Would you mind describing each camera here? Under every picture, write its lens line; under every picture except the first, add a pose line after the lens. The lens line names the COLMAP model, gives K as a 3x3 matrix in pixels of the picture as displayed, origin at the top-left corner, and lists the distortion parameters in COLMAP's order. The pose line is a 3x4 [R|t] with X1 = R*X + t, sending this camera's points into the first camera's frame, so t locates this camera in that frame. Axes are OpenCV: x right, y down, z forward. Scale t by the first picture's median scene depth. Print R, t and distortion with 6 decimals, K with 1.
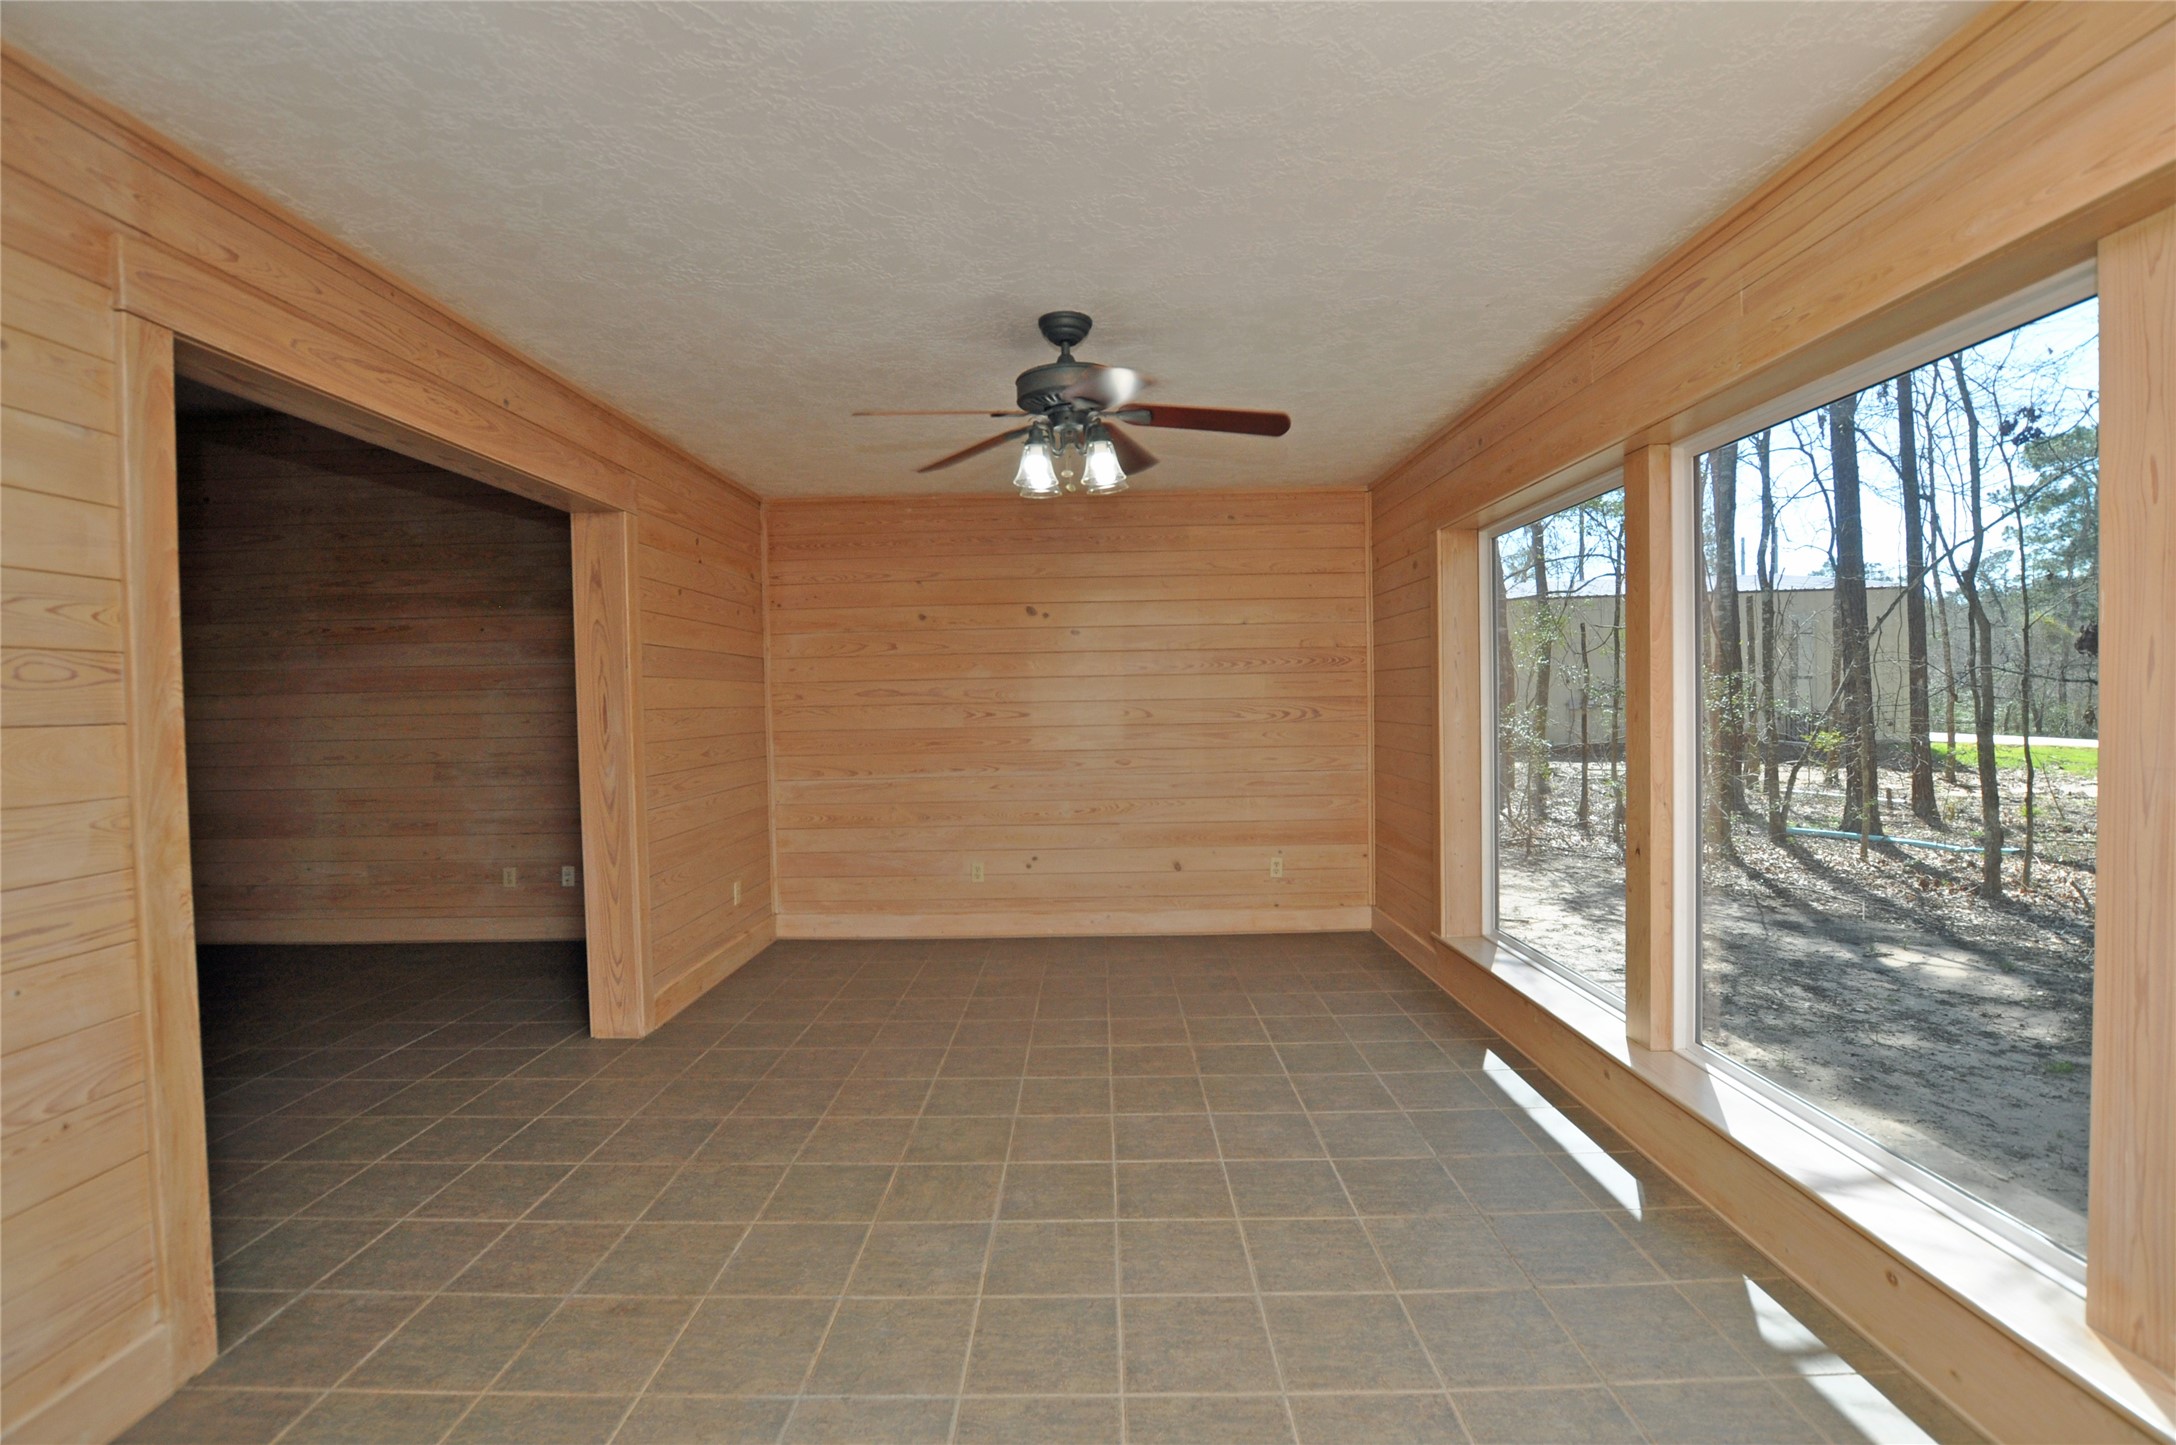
lens RADIAL K [[955.6, 0, 1085.8], [0, 955.6, 710.9], [0, 0, 1]] dist [-0.030779, 0.002508]
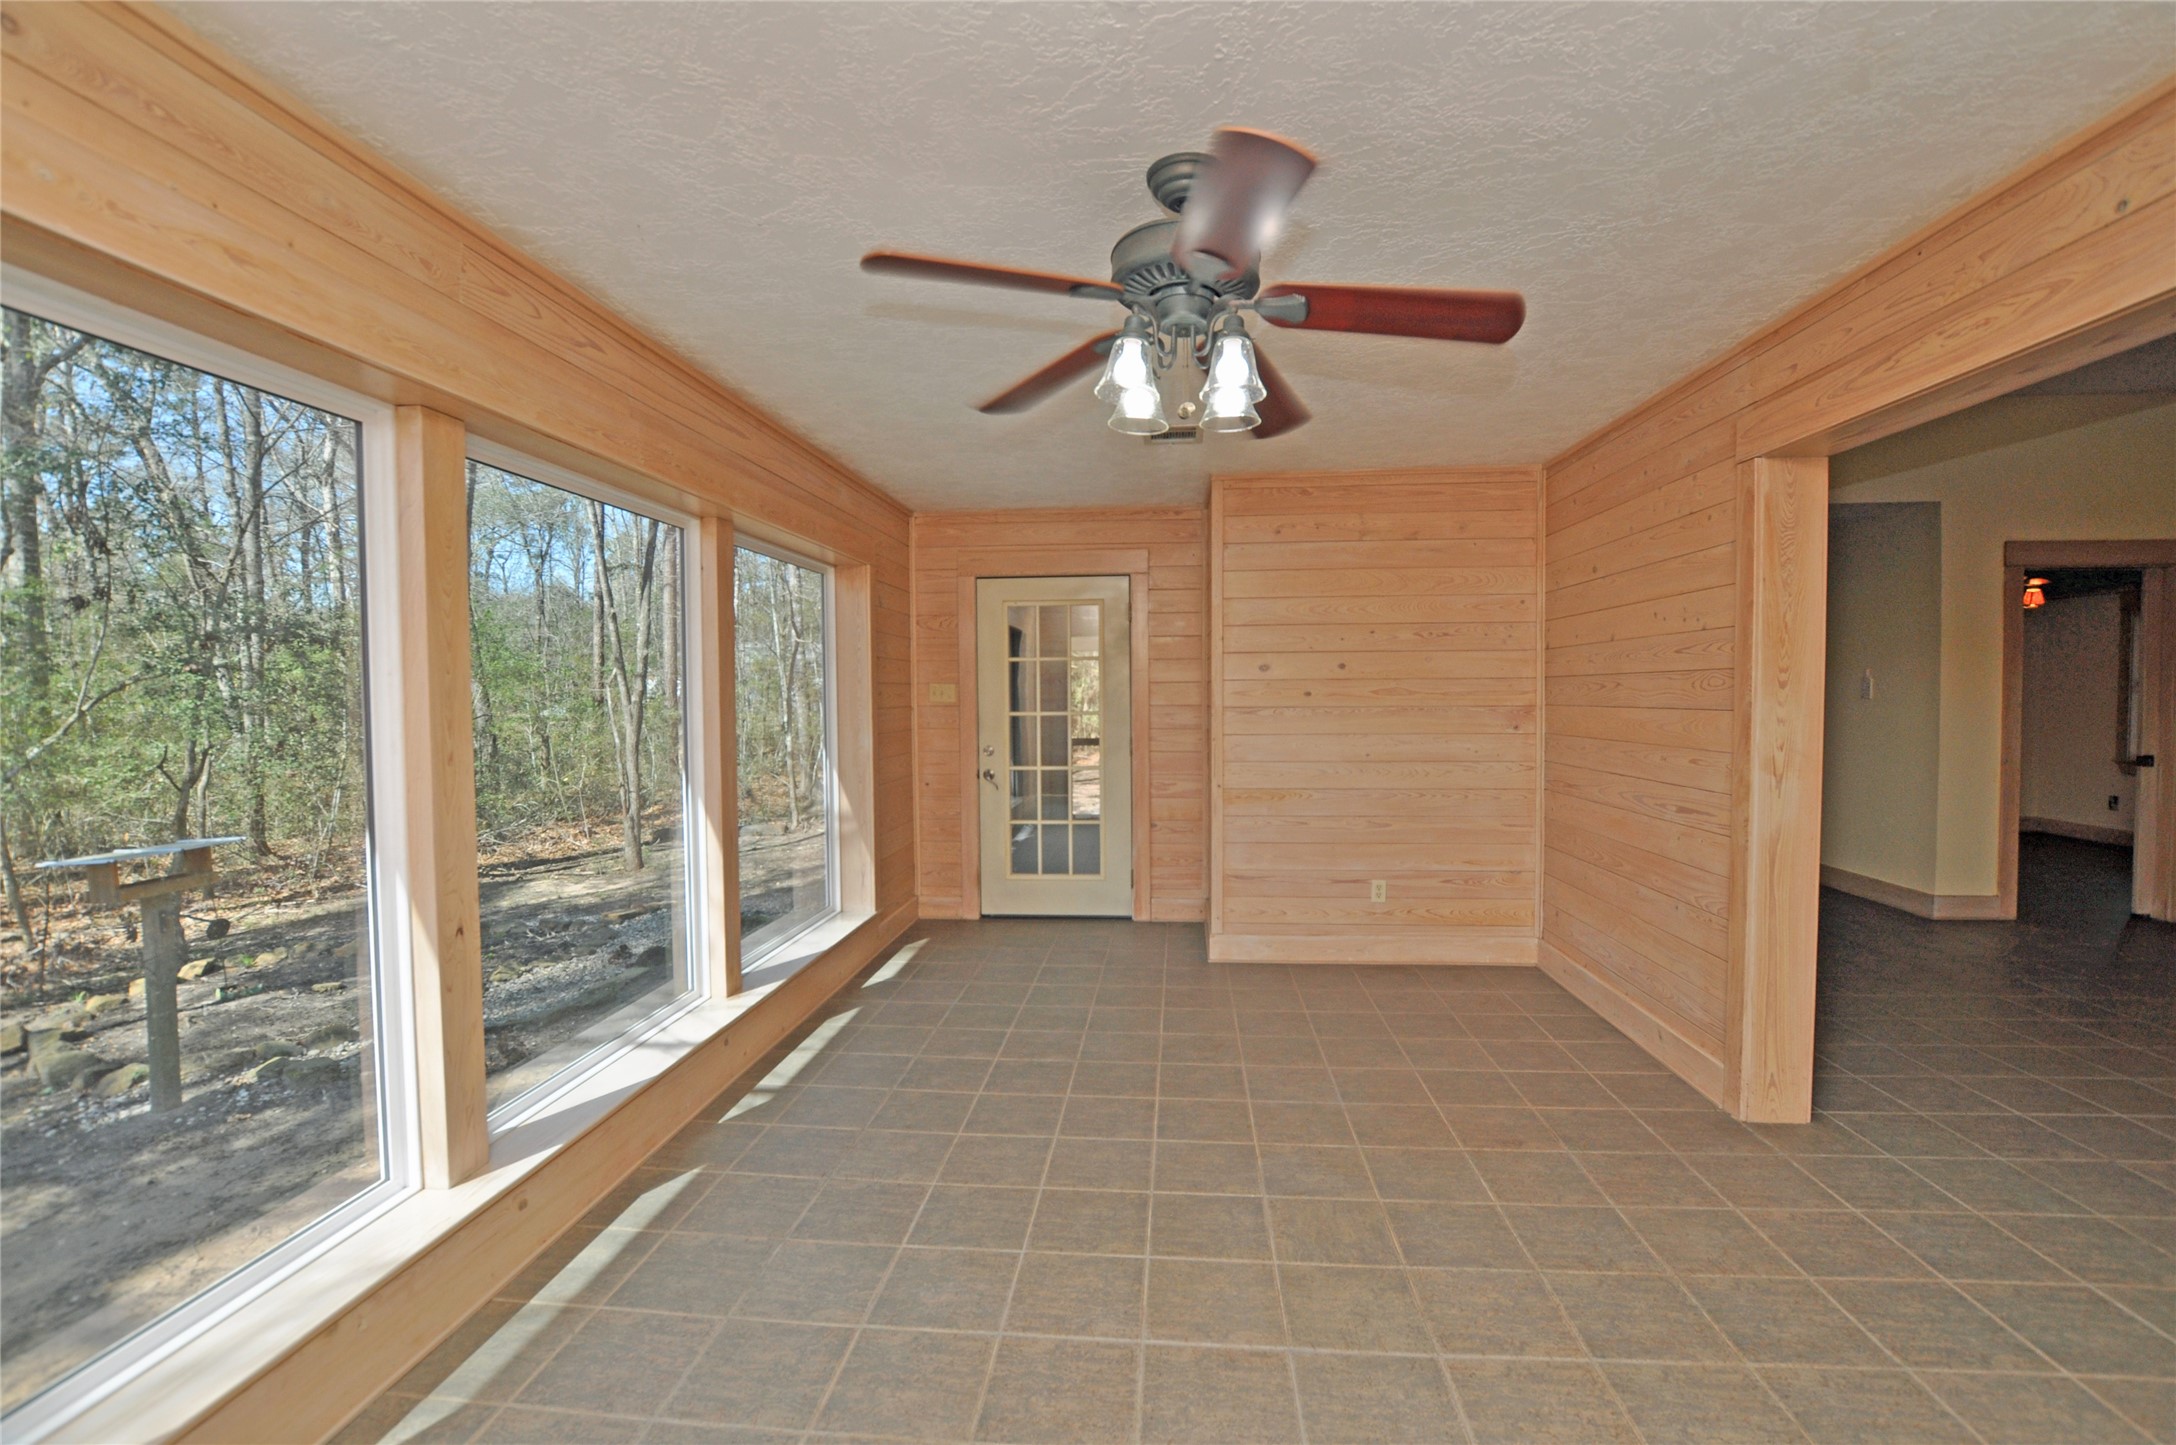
lens RADIAL K [[955.6, 0, 1085.4], [0, 955.6, 719.8], [0, 0, 1]] dist [-0.030779, 0.002508]
pose [[-0.996021, 0.023066, 0.086084, 0.001150], [0.026572, 0.998854, 0.039804, -0.051062], [-0.085067, 0.041933, -0.995492, 2.090400]]
